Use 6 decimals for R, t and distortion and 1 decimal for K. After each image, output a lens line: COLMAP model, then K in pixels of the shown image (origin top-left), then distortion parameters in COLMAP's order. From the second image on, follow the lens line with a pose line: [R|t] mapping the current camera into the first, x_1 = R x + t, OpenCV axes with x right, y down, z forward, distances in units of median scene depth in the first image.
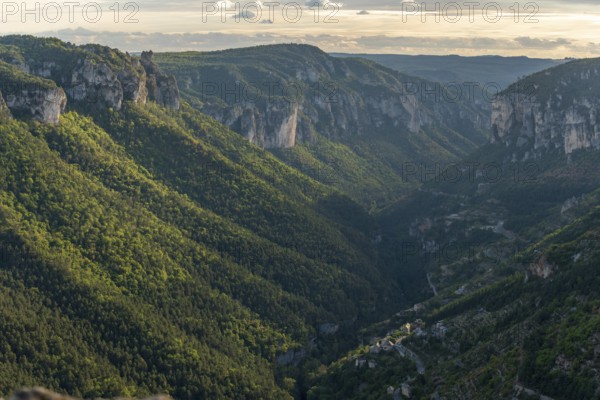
lens RADIAL K [[1213.8, 0, 300.0], [0, 1213.8, 200.0], [0, 0, 1]] dist [-0.314265, 0.091526]
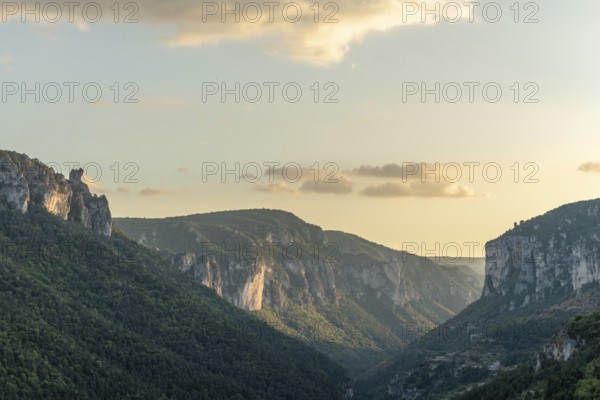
lens RADIAL K [[1213.8, 0, 300.0], [0, 1213.8, 200.0], [0, 0, 1]] dist [-0.314265, 0.091526]
pose [[0.999984, 0.003416, 0.004569, 0.023762], [-0.002513, 0.982785, -0.184736, 0.047785], [-0.005121, 0.184722, 0.982777, 0.151281]]
